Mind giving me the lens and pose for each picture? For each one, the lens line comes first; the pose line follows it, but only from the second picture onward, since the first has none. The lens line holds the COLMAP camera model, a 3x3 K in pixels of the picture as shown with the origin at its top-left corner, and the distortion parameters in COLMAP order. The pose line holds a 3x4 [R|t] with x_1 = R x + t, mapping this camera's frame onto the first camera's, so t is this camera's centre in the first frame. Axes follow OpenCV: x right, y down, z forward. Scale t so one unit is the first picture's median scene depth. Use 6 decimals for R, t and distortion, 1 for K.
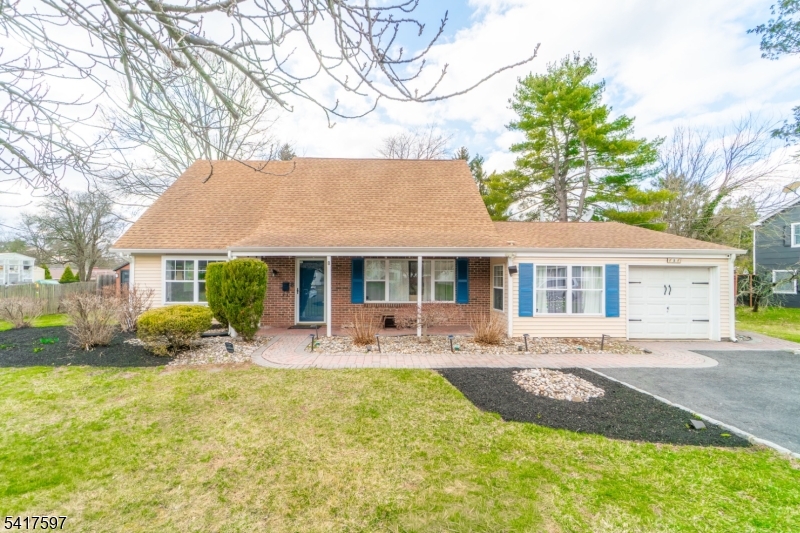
lens RADIAL K [[347.0, 0, 396.6], [0, 347.0, 272.7], [0, 0, 1]] dist [-0.009273, -0.000009]
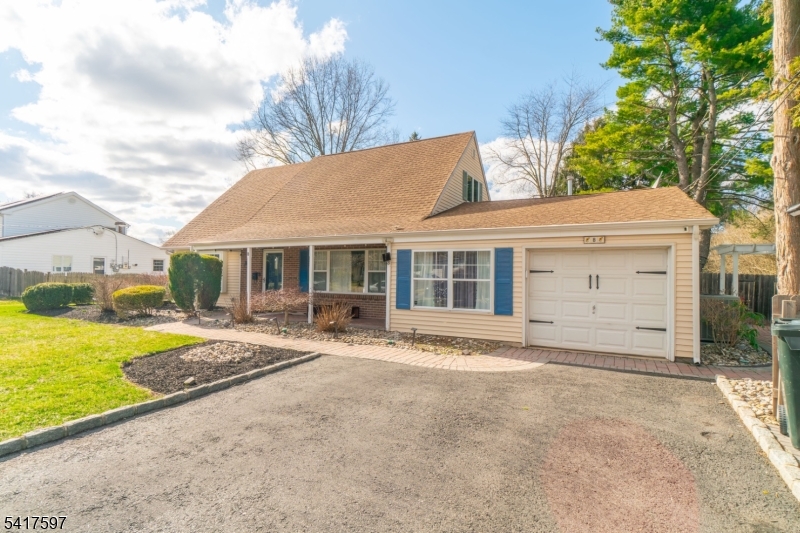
lens RADIAL K [[401.7, 0, 387.1], [0, 401.7, 270.5], [0, 0, 1]] dist [-0.001467, 0.000402]
pose [[0.867687, -0.001740, -0.497108, 0.845432], [0.002451, 0.999997, 0.000776, 0.025381], [0.497105, -0.001892, 0.867688, 0.077996]]
